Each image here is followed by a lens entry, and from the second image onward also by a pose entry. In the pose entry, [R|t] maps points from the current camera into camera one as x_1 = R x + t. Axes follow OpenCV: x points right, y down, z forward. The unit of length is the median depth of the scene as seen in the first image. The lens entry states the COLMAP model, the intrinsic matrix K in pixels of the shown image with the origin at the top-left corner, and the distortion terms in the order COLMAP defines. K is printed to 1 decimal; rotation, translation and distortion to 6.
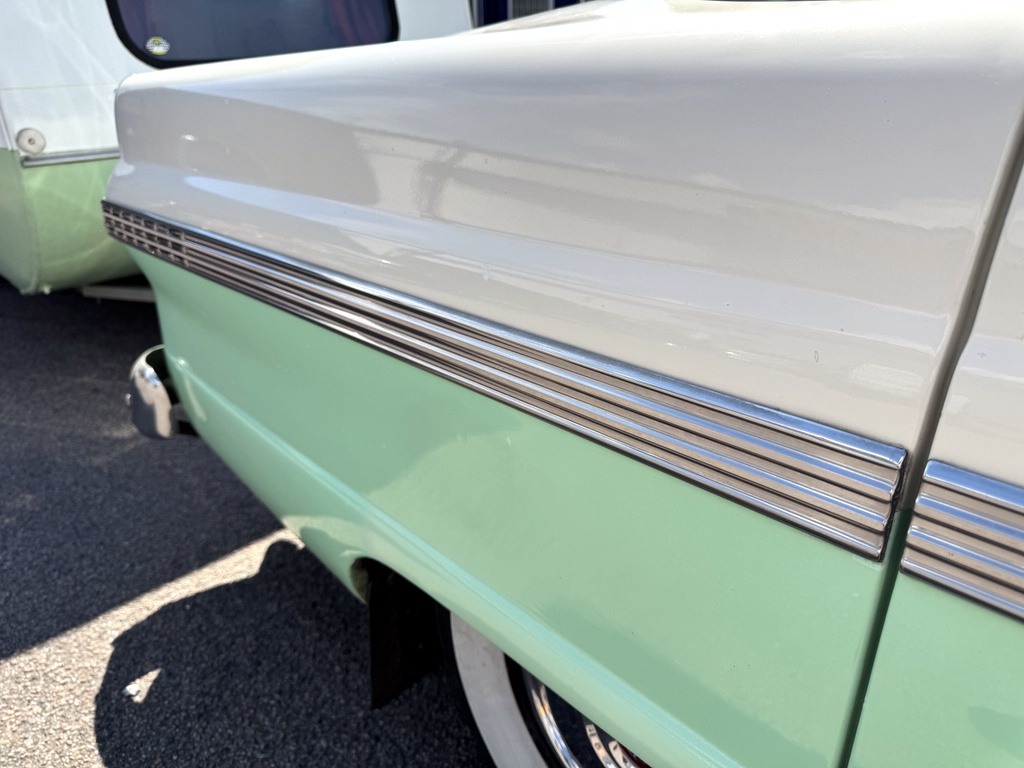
lens RADIAL K [[739.5, 0, 512.0], [0, 739.5, 384.0], [0, 0, 1]] dist [0.002766, -0.012913]
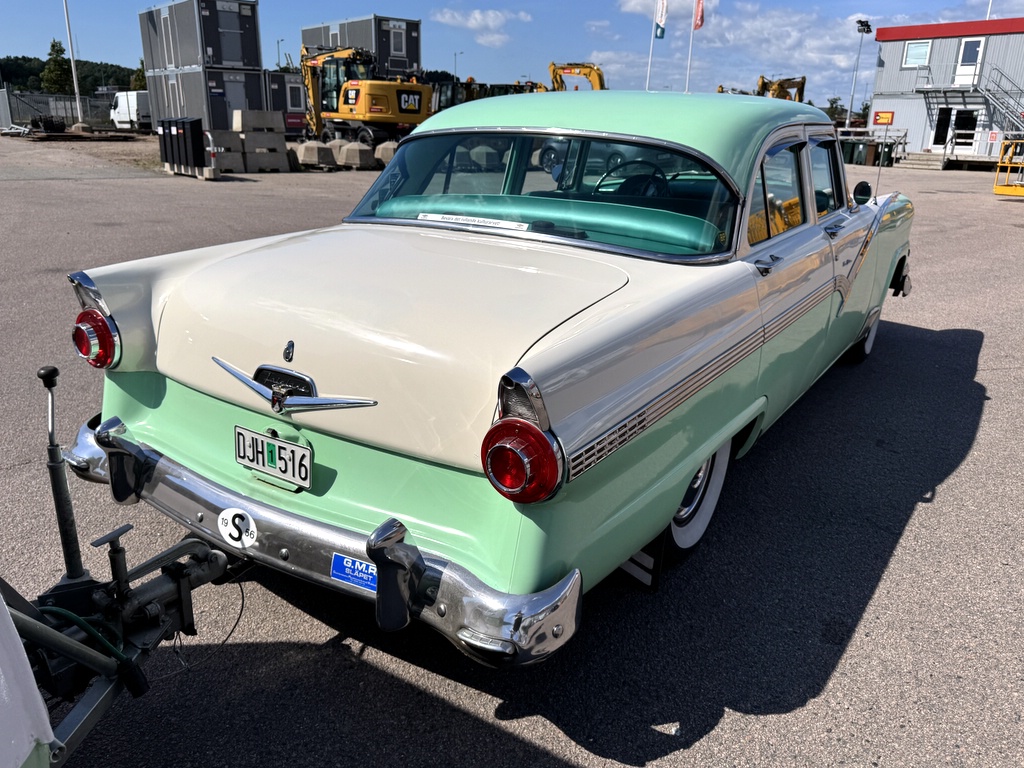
lens RADIAL K [[805.3, 0, 512.0], [0, 805.3, 384.0], [0, 0, 1]] dist [0.001896, -0.006237]
pose [[-0.228186, -0.289431, 0.929602, -1.575888], [0.378729, 0.853207, 0.358611, -0.787751], [-0.896937, 0.433897, -0.085074, 1.031597]]
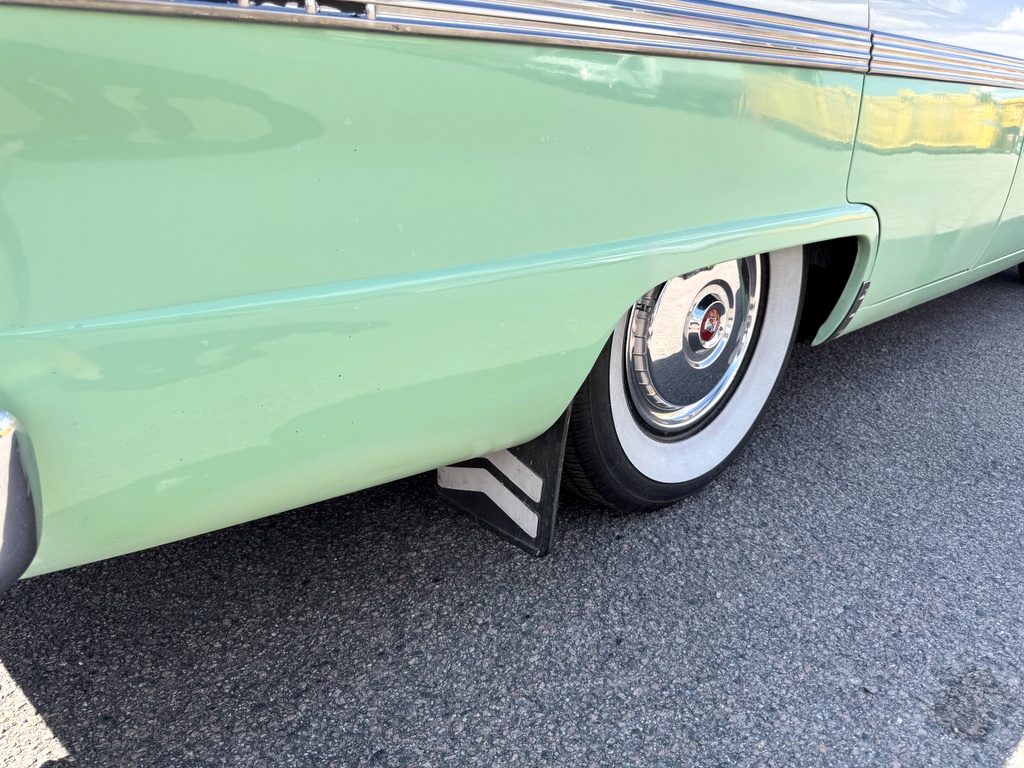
lens RADIAL K [[739.5, 0, 512.0], [0, 739.5, 384.0], [0, 0, 1]] dist [0.002766, -0.012913]
pose [[0.006205, -0.315943, 0.948758, -0.792917], [0.389304, 0.874687, 0.288731, -0.025969], [-0.921089, 0.367564, 0.128425, 0.670379]]
